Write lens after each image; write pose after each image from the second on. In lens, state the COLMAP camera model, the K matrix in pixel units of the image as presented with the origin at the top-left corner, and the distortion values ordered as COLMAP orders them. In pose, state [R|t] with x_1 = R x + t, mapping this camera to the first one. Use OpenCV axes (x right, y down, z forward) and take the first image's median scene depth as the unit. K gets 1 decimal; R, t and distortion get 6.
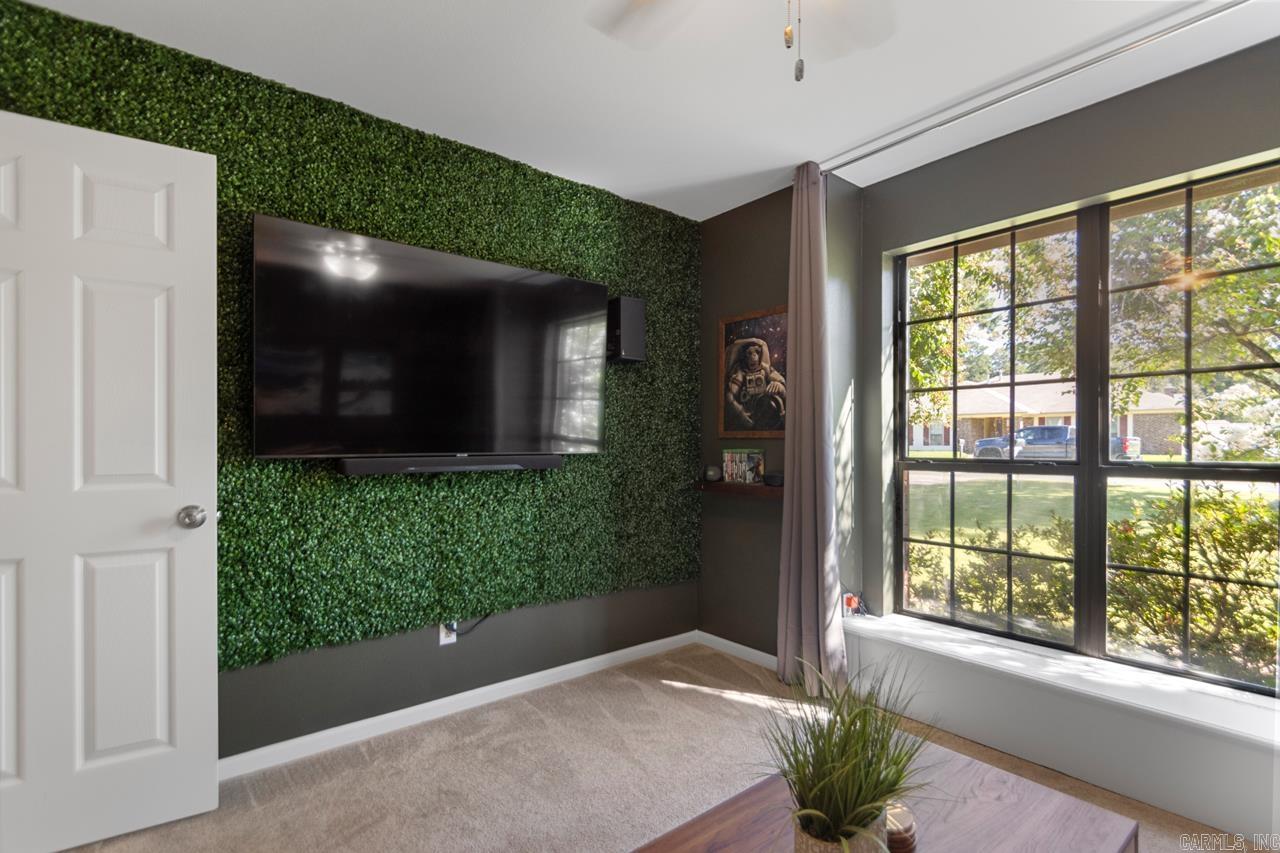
lens RADIAL K [[600.8, 0, 650.8], [0, 600.8, 434.1], [0, 0, 1]] dist [0.001341, -0.000351]
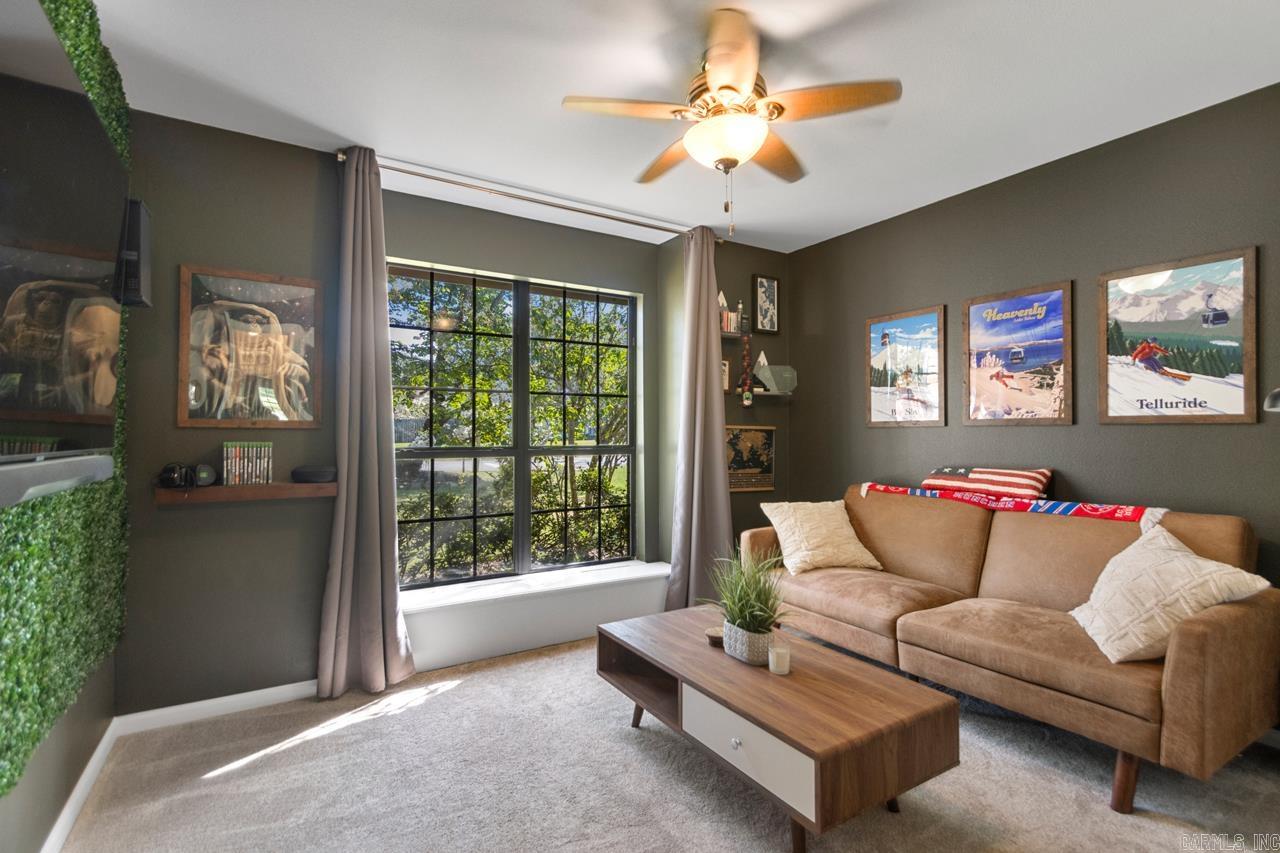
lens RADIAL K [[604.8, 0, 651.5], [0, 604.8, 428.1], [0, 0, 1]] dist [0.019169, -0.010994]
pose [[0.112574, 0.021592, 0.993409, -0.645302], [-0.006237, 0.999760, -0.021023, 0.021635], [-0.993624, -0.003829, 0.112681, 0.422010]]
